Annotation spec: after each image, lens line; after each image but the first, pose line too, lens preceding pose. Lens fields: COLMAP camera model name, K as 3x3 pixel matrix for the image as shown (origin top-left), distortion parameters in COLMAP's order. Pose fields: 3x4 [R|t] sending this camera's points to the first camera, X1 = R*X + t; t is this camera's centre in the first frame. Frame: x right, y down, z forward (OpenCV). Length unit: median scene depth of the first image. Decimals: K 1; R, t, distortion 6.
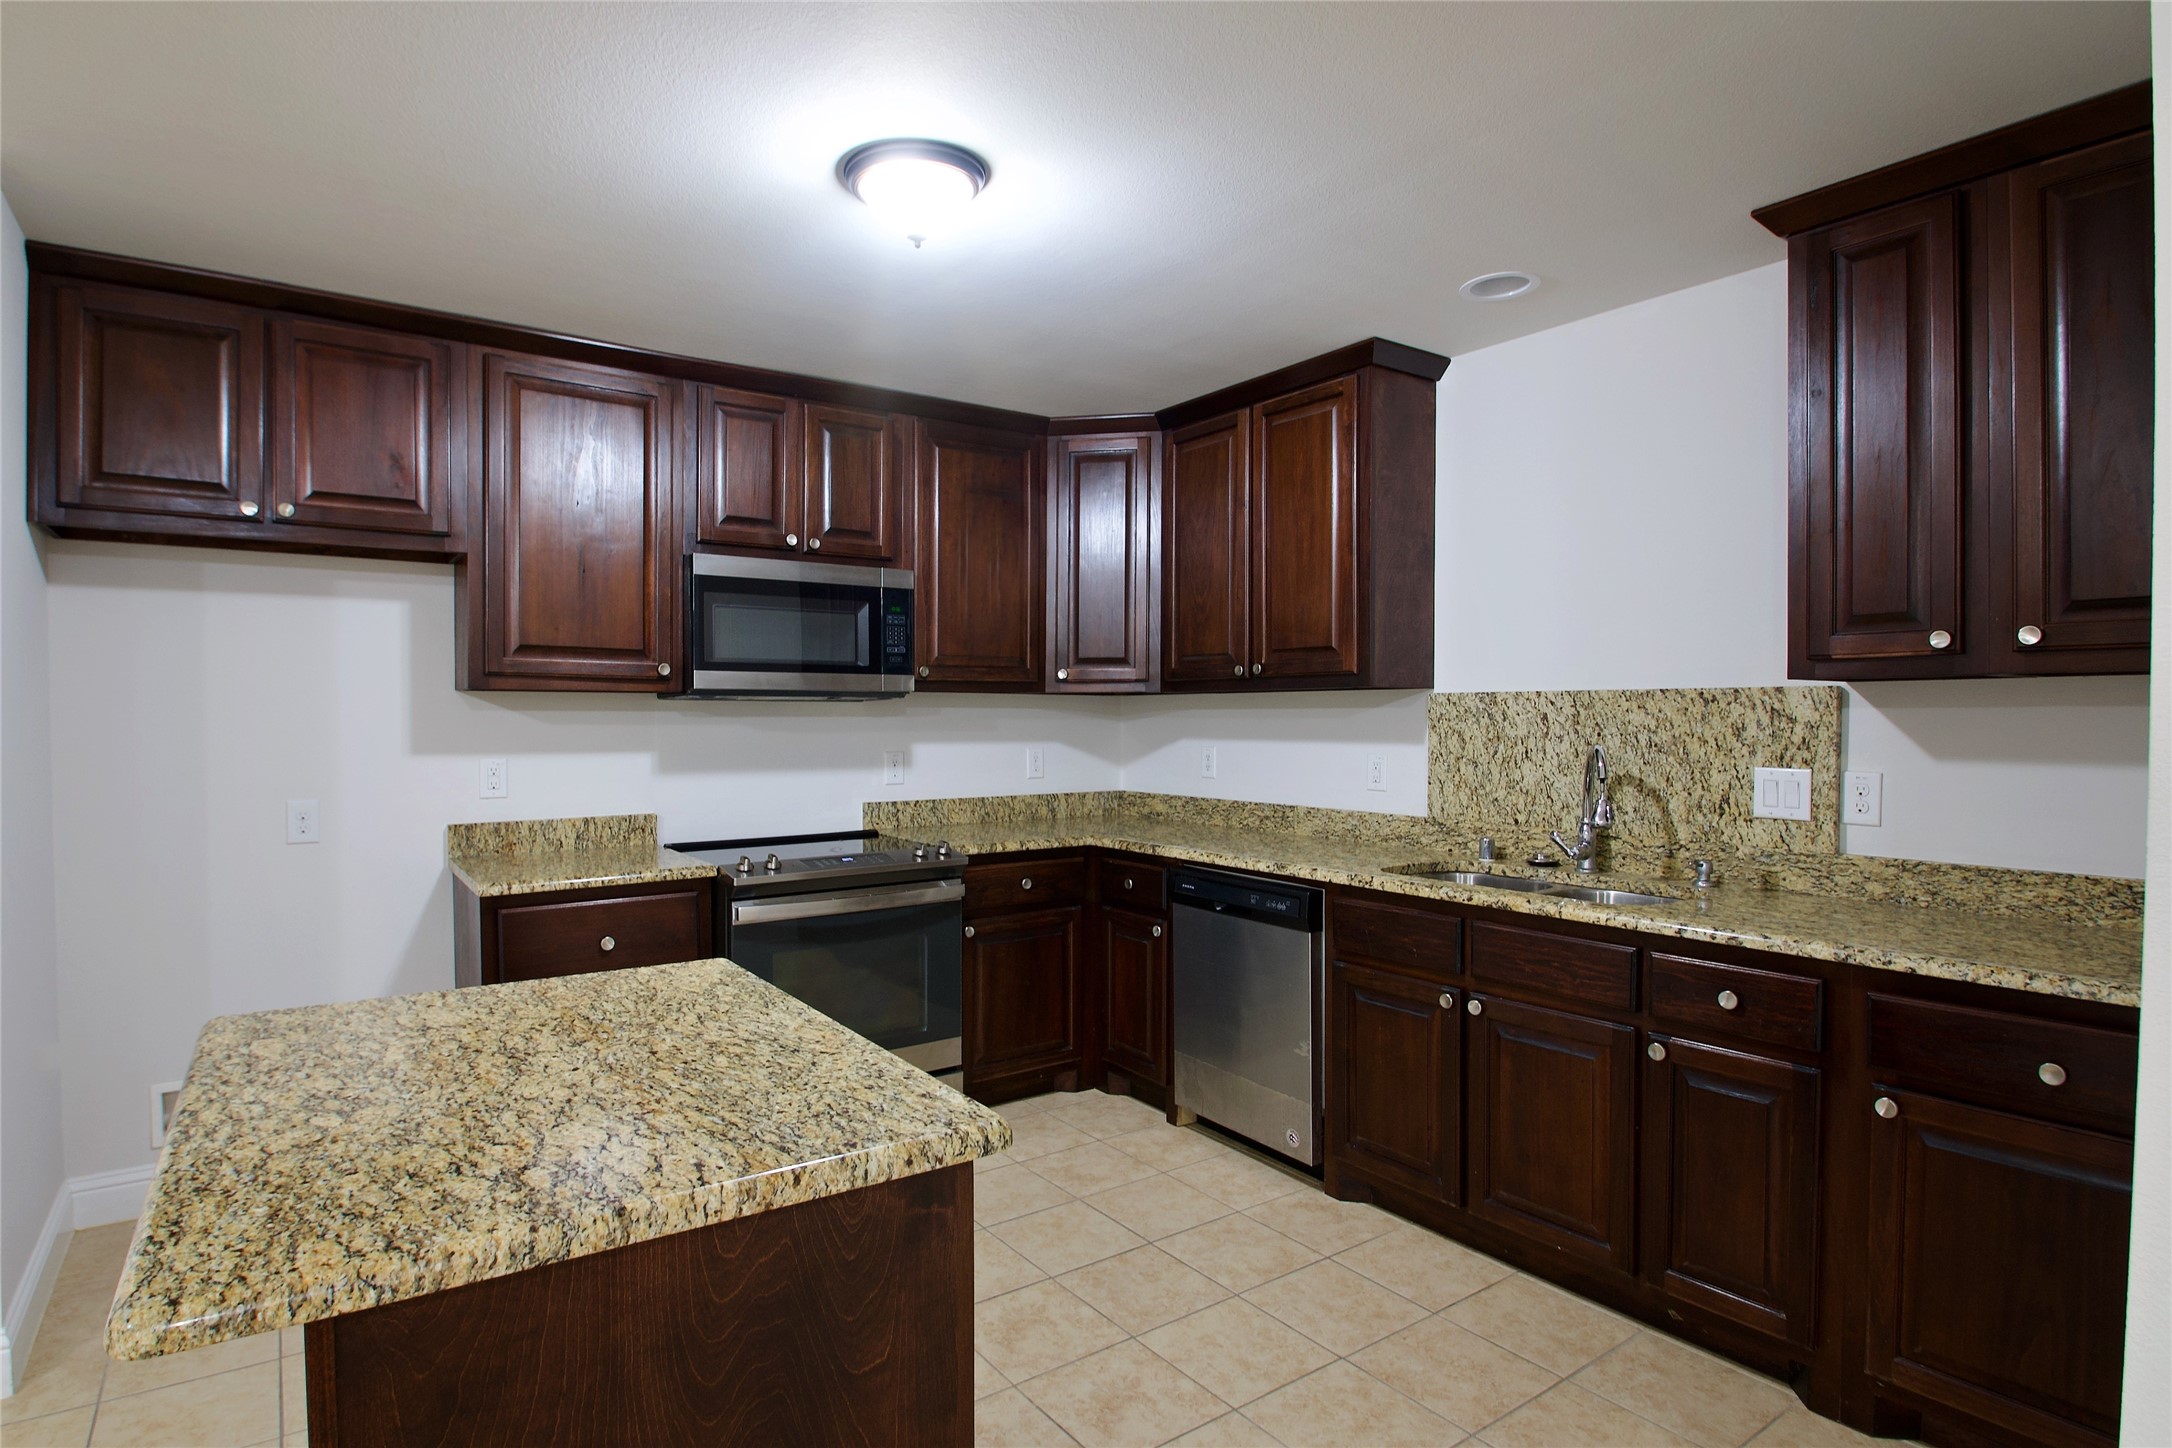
lens RADIAL K [[1151.9, 0, 1086.0], [0, 1151.9, 724.0], [0, 0, 1]] dist [-0.031785, -0.000205]
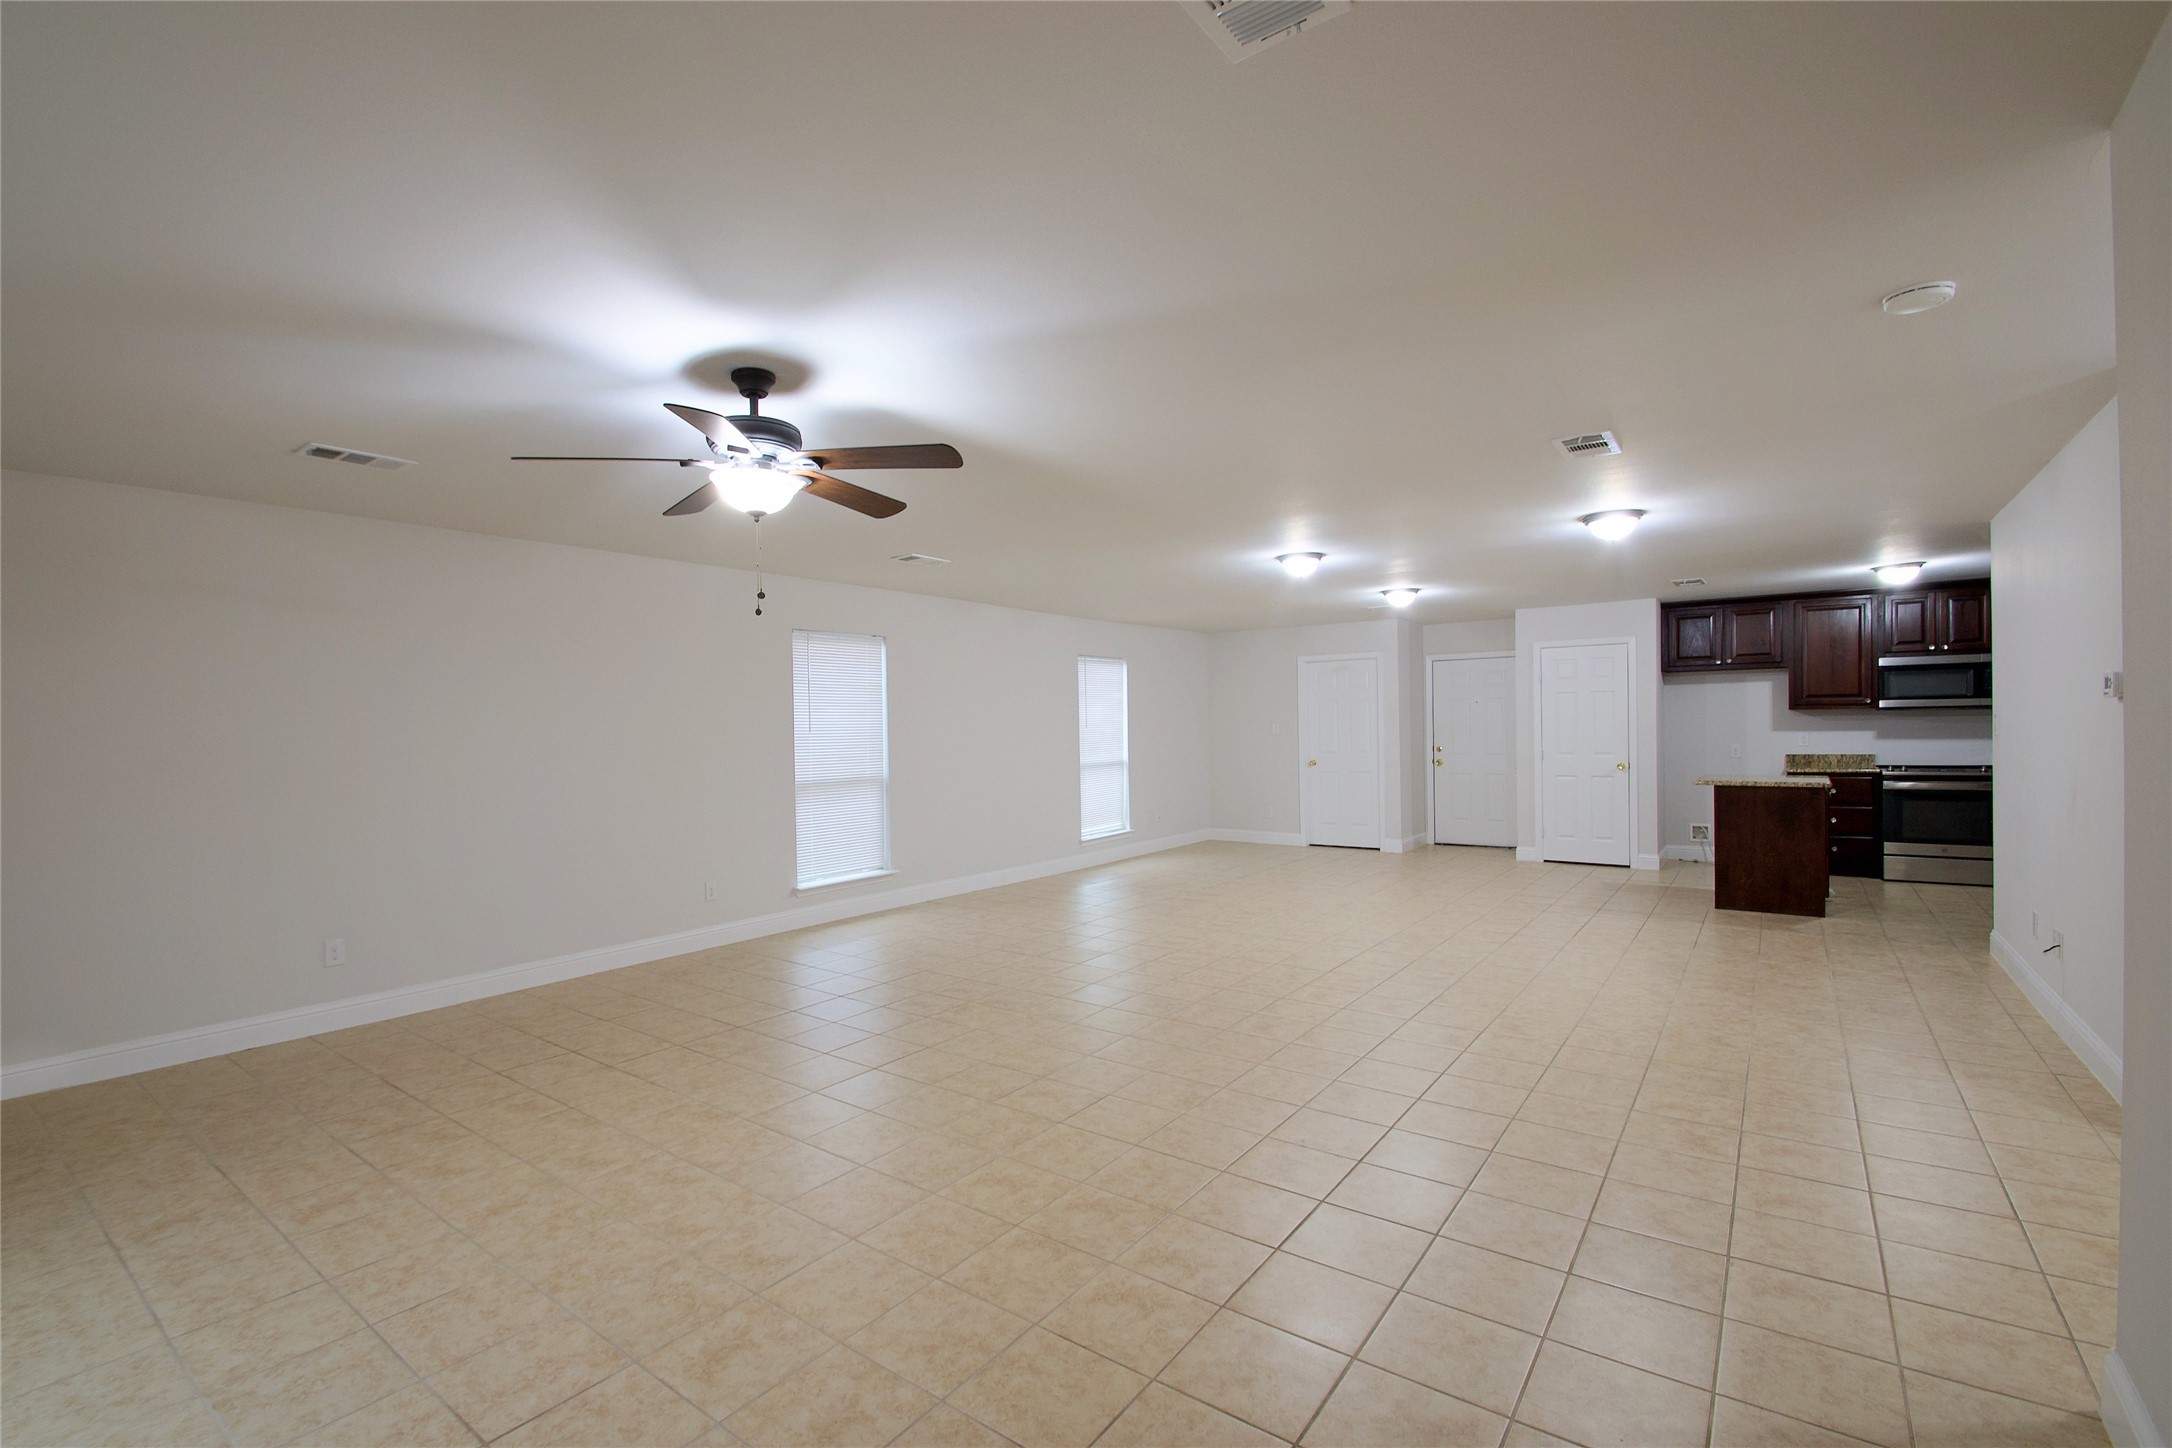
lens RADIAL K [[958.0, 0, 1032.1], [0, 958.0, 736.3], [0, 0, 1]] dist [-0.002210, -0.010365]
pose [[0.284235, 0.002979, -0.958750, 1.295488], [0.008915, 0.999944, 0.005751, 0.008277], [0.958713, -0.010182, 0.284192, -1.636769]]
